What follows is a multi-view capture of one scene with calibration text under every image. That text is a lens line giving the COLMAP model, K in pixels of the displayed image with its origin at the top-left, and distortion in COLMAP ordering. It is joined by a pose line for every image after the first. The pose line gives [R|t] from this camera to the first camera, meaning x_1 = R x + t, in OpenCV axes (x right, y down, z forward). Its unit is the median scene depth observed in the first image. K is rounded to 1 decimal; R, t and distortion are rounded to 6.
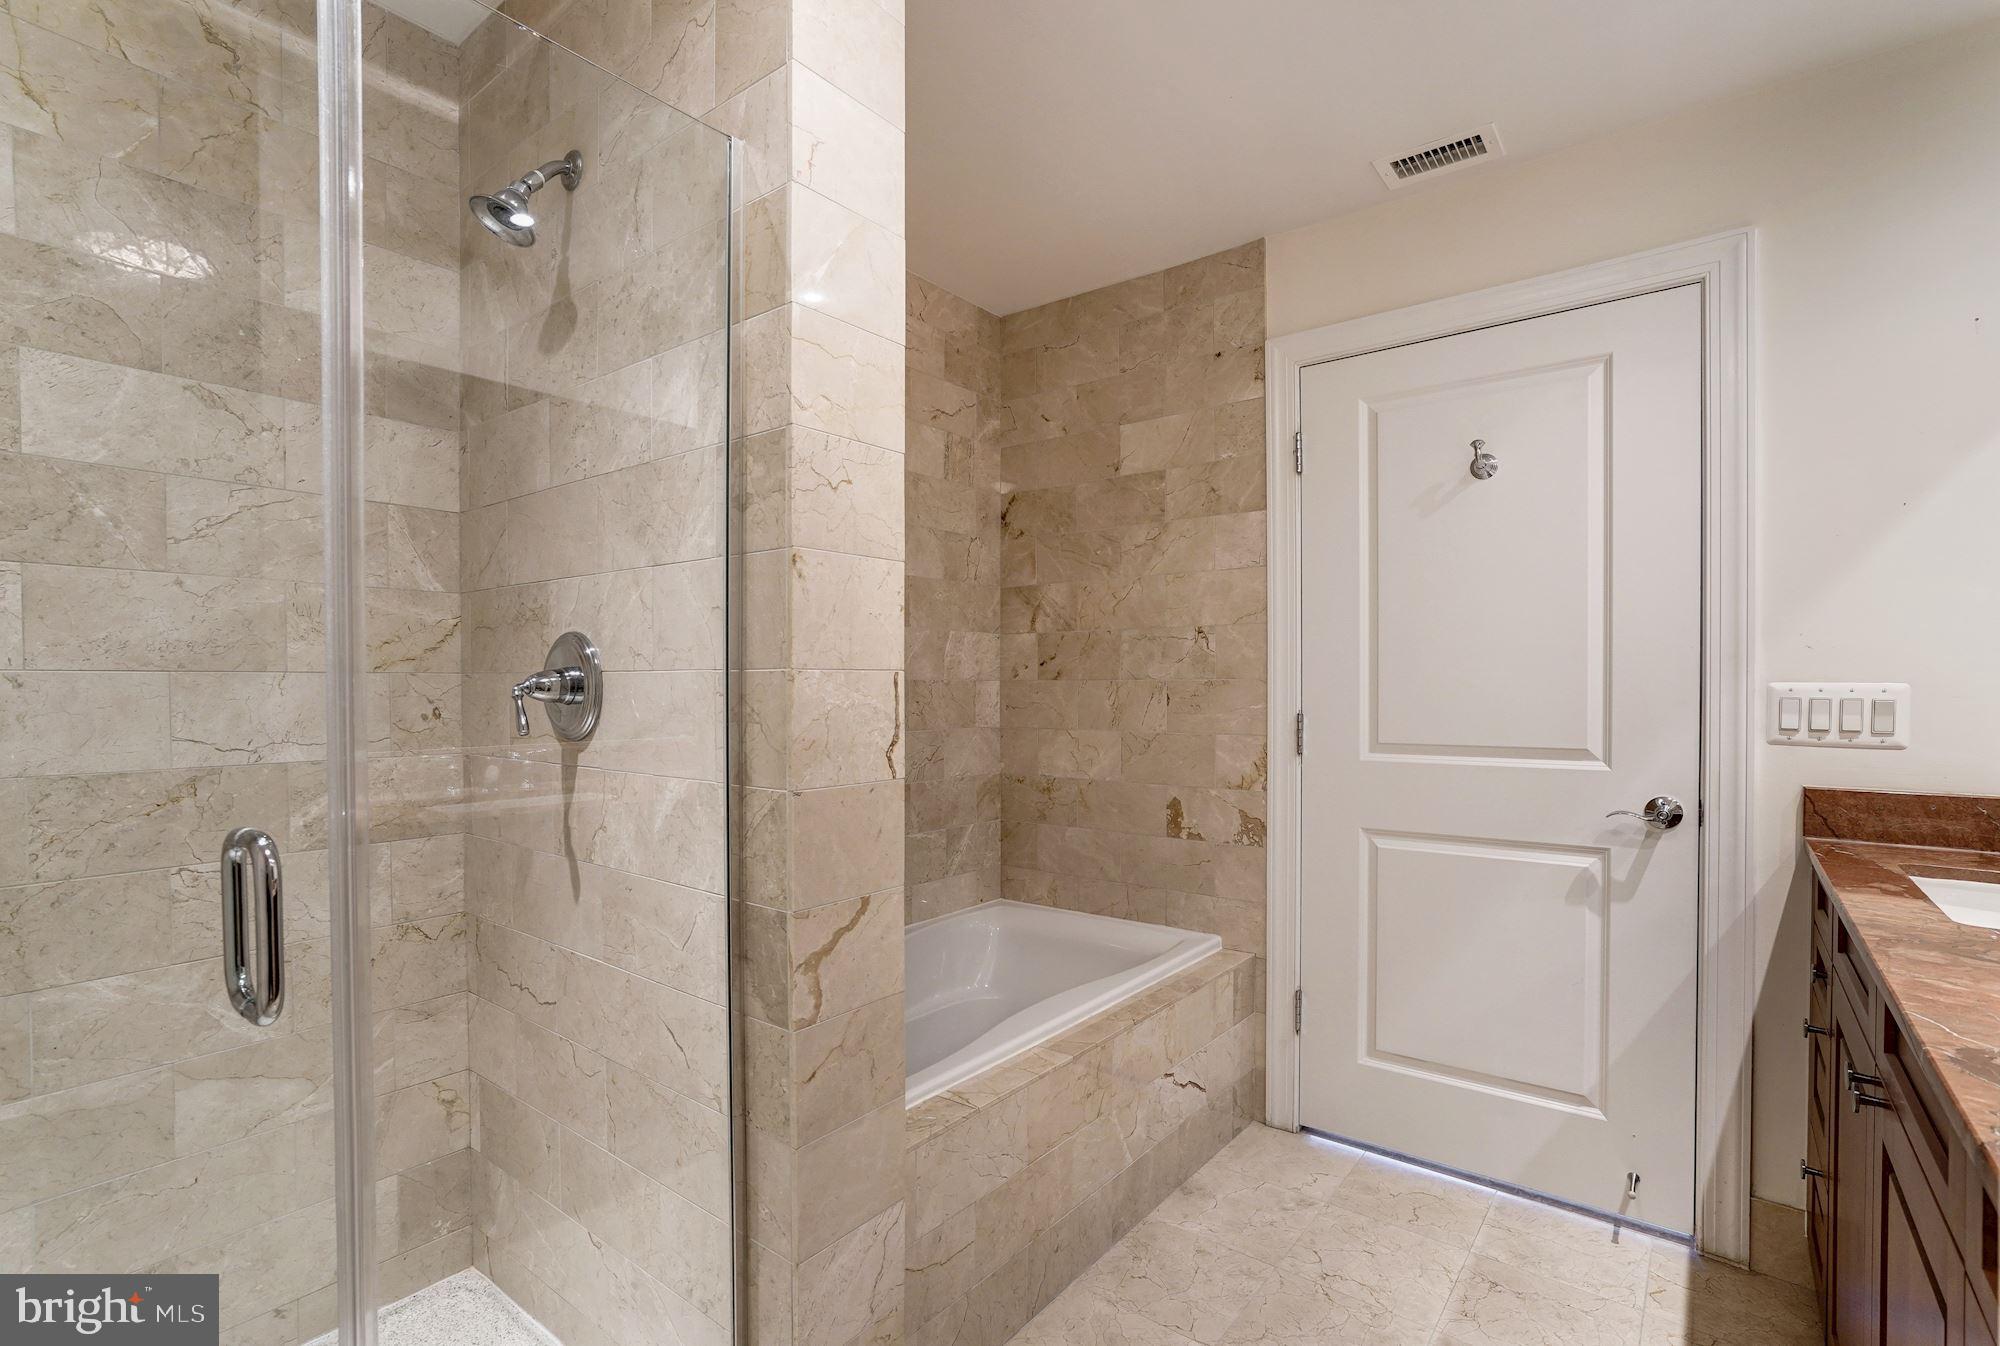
lens RADIAL K [[904.5, 0, 1000.0], [0, 904.5, 673.0], [0, 0, 1]] dist [-0.048626, -0.000004]
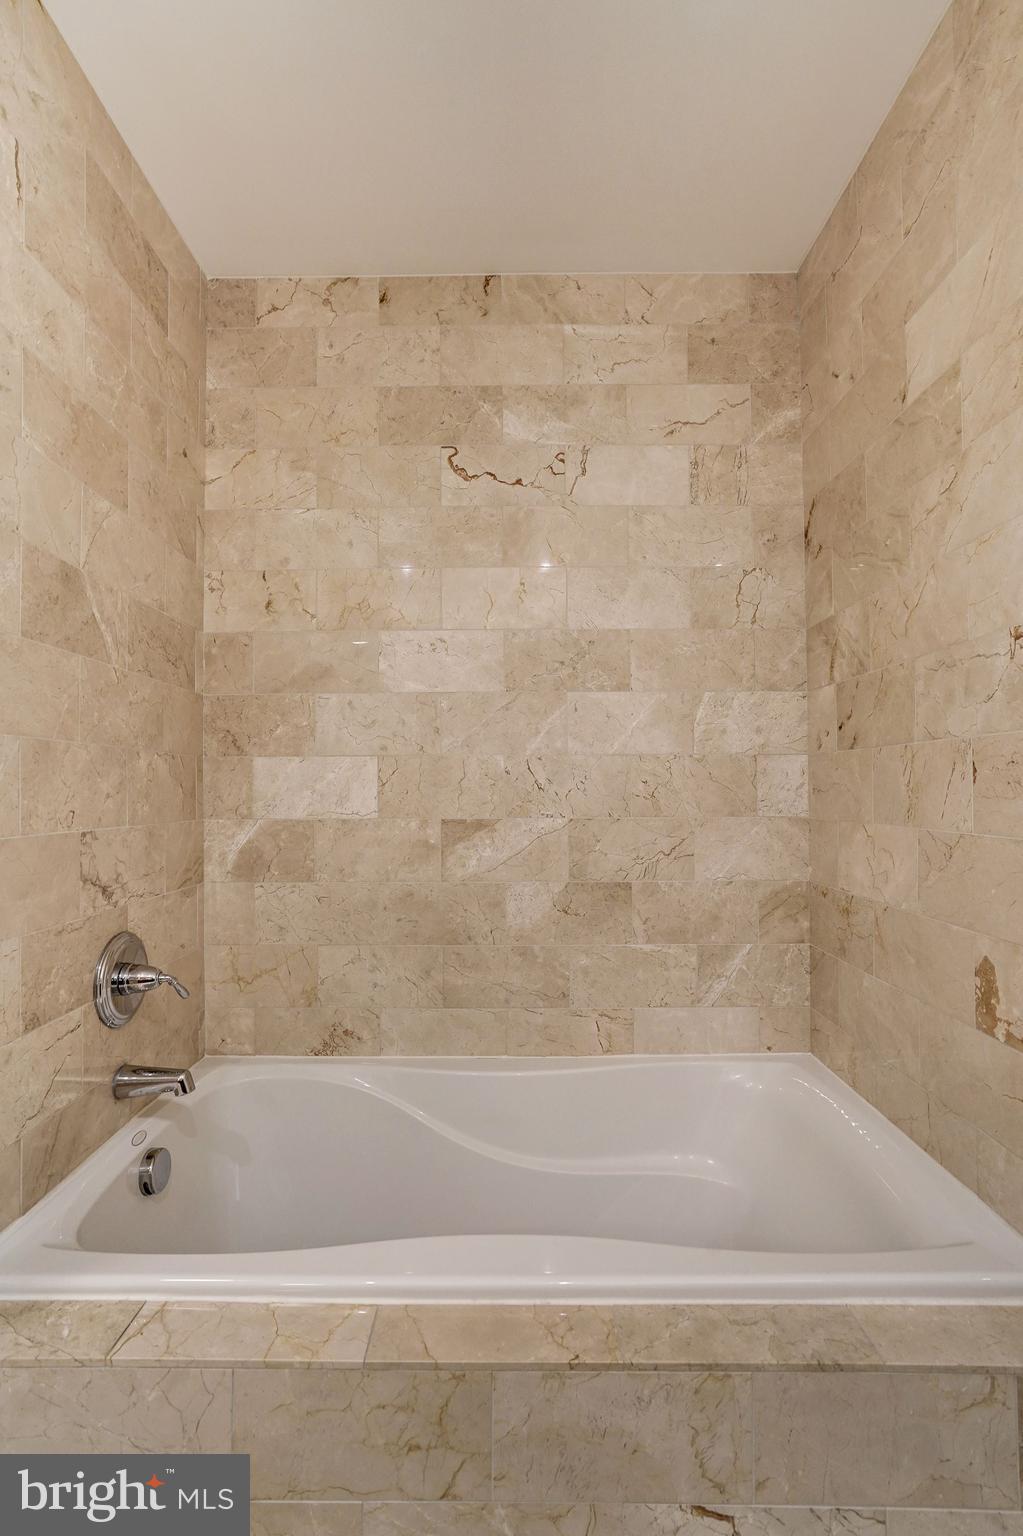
lens RADIAL K [[702.4, 0, 499.3], [0, 702.4, 763.0], [0, 0, 1]] dist [-0.033066, 0.016427]
pose [[0.618727, -0.030832, -0.785001, 0.307575], [0.017008, 0.999521, -0.025852, 0.027215], [0.785422, 0.002643, 0.618955, 0.475358]]
